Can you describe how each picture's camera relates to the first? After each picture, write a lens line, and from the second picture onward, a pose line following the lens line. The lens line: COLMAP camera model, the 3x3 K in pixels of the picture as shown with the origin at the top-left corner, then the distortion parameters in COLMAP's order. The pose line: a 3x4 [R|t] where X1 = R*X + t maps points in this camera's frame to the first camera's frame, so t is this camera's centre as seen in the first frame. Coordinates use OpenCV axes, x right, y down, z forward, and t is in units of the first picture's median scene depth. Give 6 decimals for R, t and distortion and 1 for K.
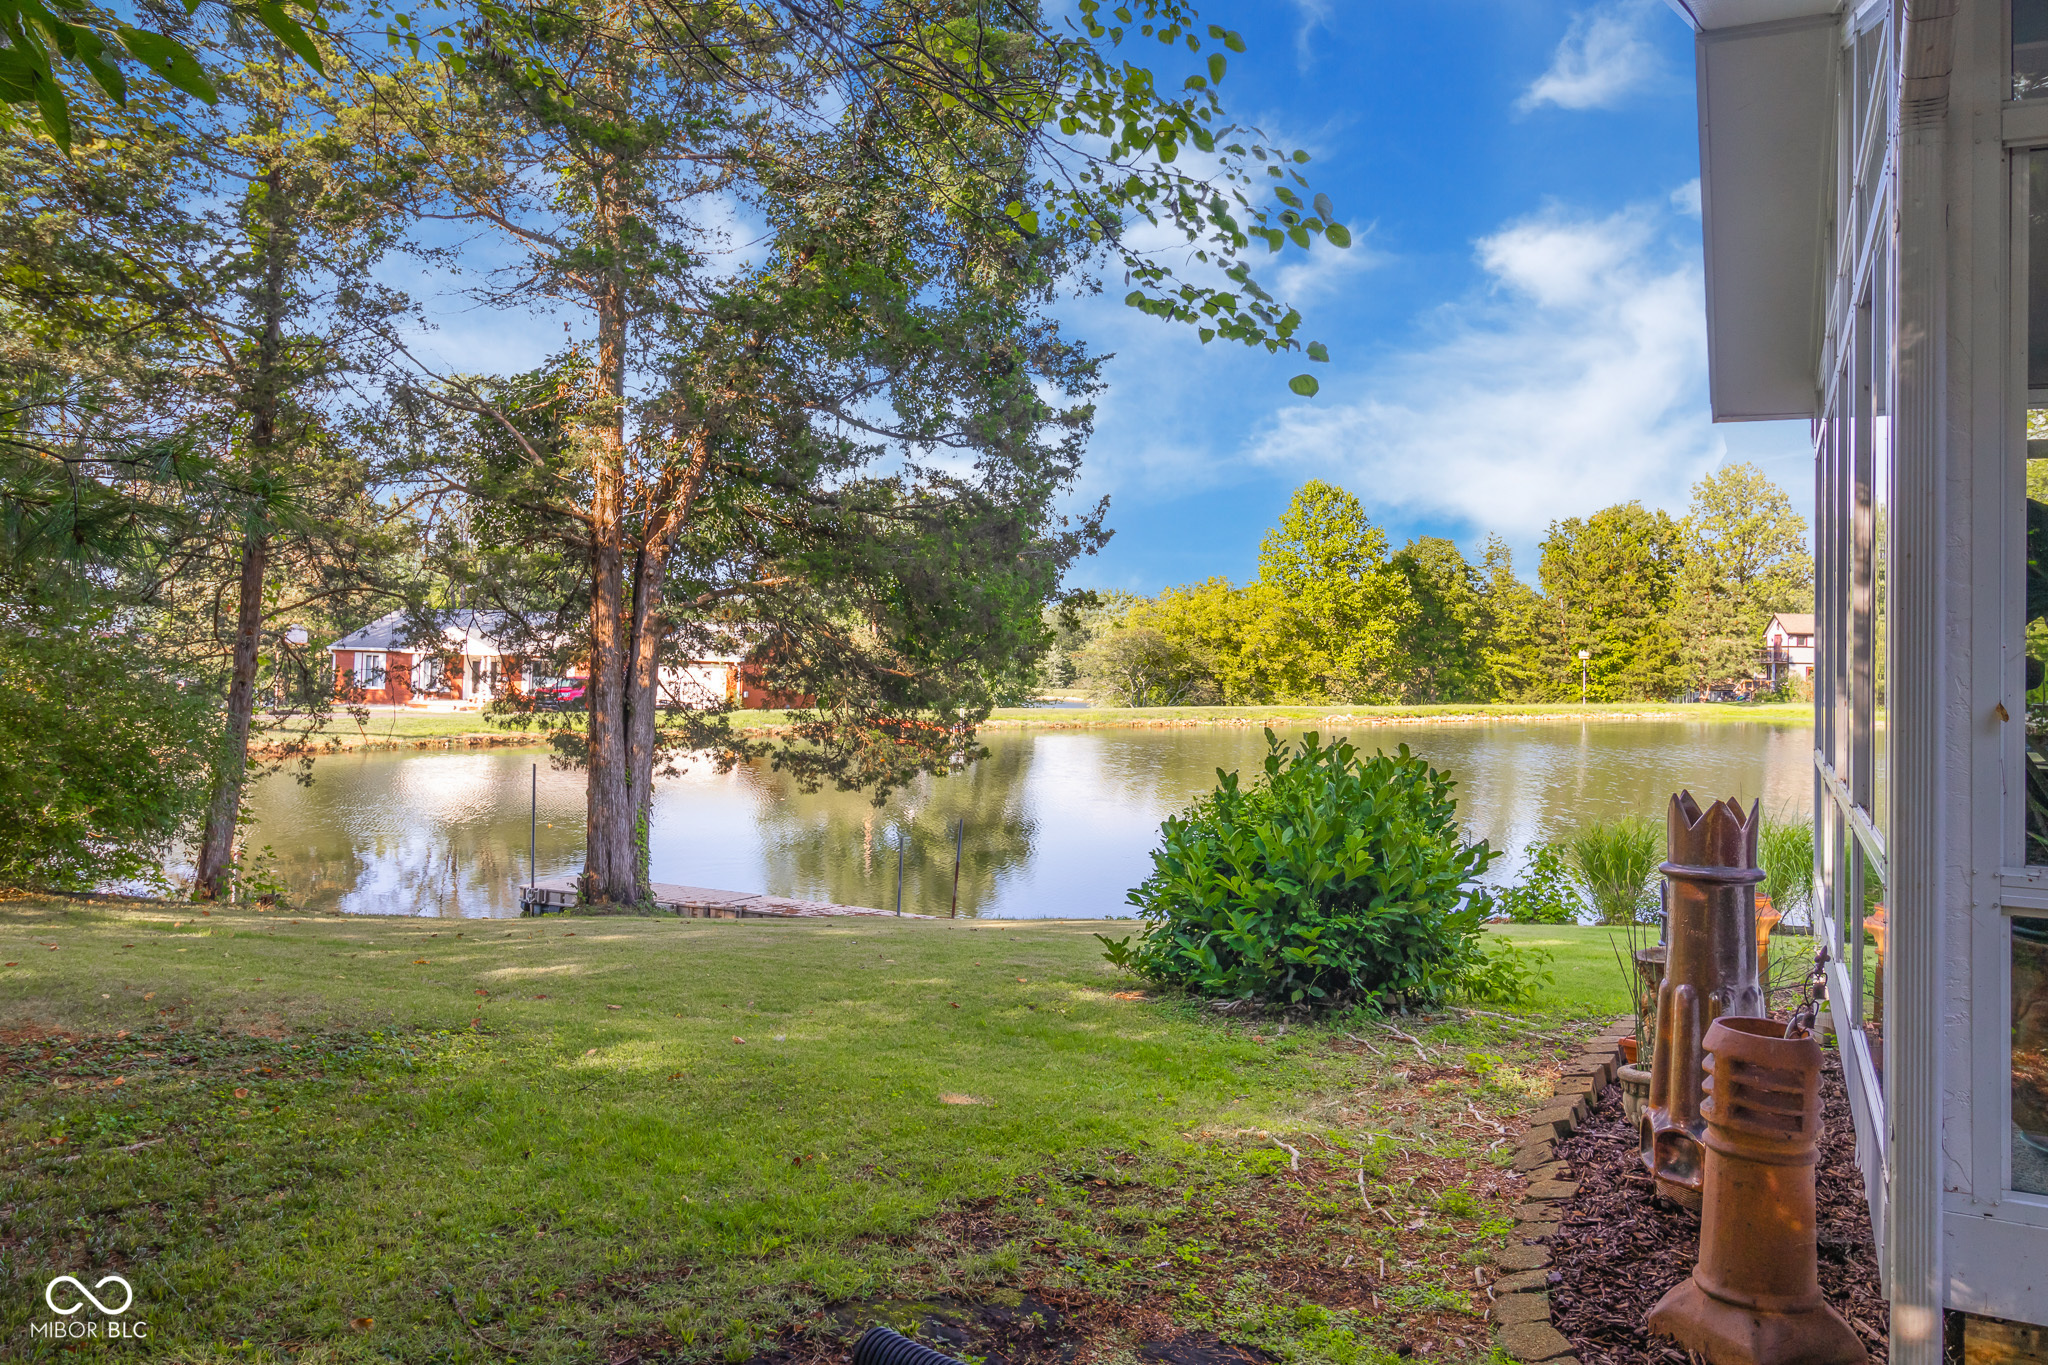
lens RADIAL K [[1566.9, 0, 975.2], [0, 1566.9, 593.0], [0, 0, 1]] dist [0.002338, -0.006738]
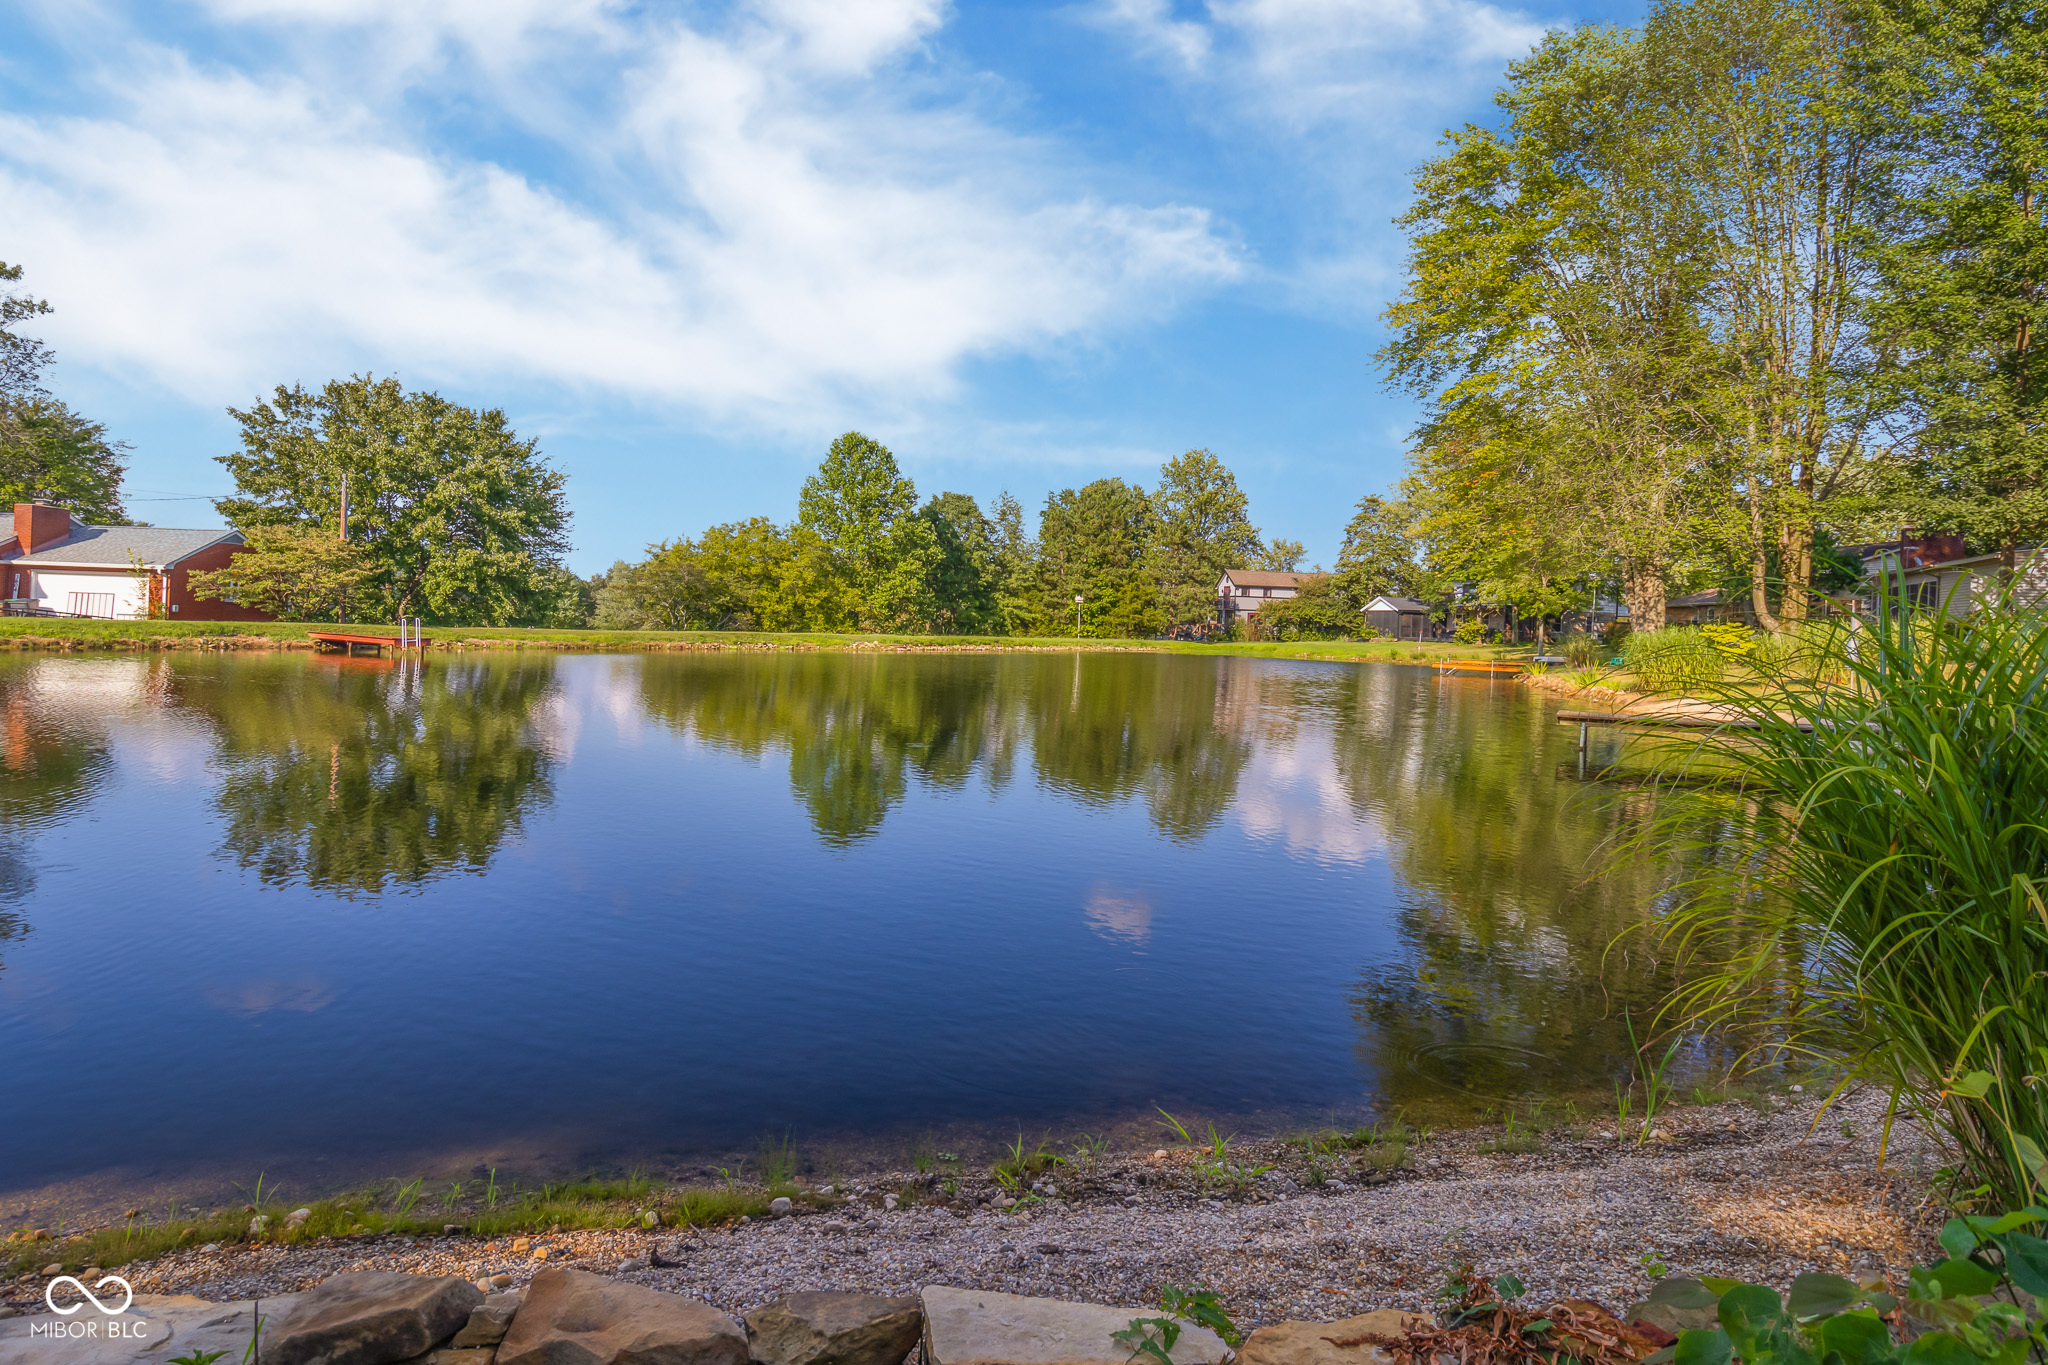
lens RADIAL K [[1190.2, 0, 934.7], [0, 1190.2, 659.6], [0, 0, 1]] dist [0.012586, 0.000153]
pose [[0.963199, -0.000132, 0.268788, 0.050747], [-0.017423, 0.997866, 0.062923, 0.031031], [-0.268223, -0.065290, 0.961142, 0.185331]]
